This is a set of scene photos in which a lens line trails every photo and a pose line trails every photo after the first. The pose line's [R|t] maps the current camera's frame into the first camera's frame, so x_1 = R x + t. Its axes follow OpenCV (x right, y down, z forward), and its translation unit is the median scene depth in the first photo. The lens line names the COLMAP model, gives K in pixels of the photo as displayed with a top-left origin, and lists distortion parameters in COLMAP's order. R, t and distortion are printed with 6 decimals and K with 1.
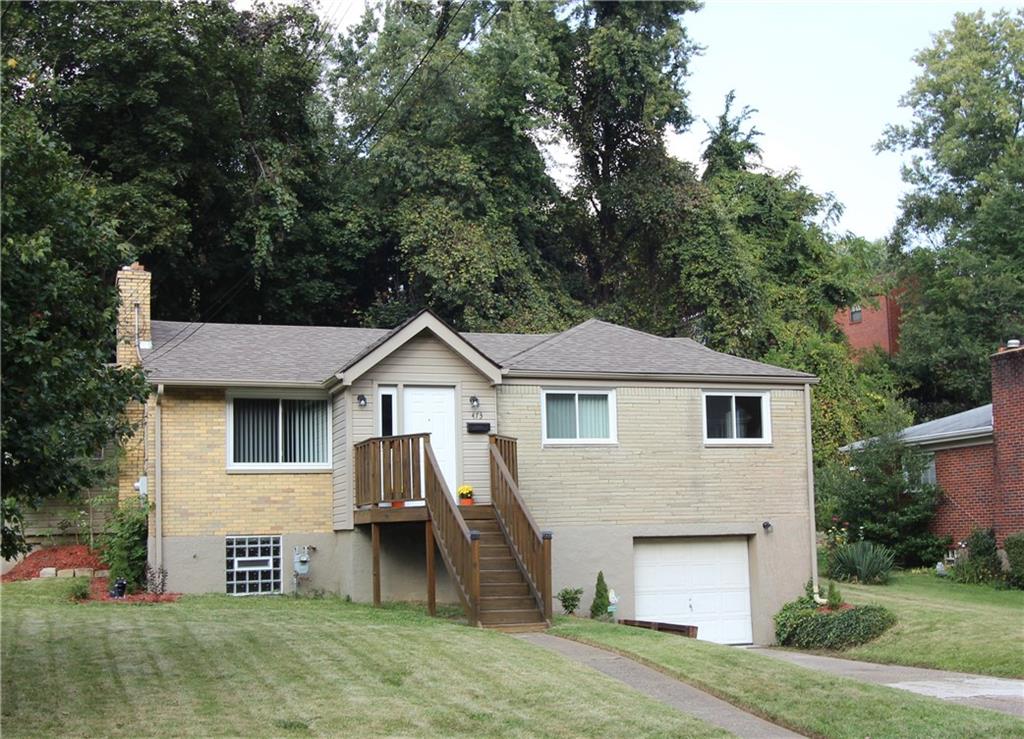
lens RADIAL K [[1525.4, 0, 512.0], [0, 1525.4, 370.5], [0, 0, 1]] dist [0.031457, 0.000000]
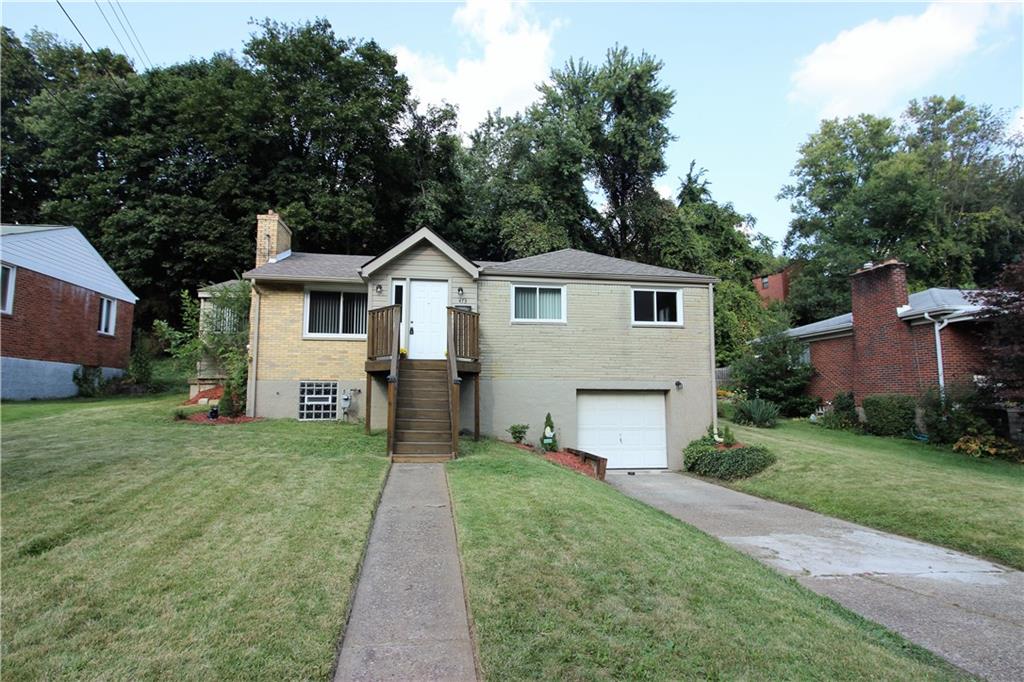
lens RADIAL K [[568.1, 0, 514.2], [0, 568.1, 331.8], [0, 0, 1]] dist [0.003584, -0.002479]
pose [[0.978211, 0.004995, -0.207555, 0.110899], [-0.006014, 0.999973, -0.004278, 0.049734], [0.207528, 0.005433, 0.978214, 0.401963]]
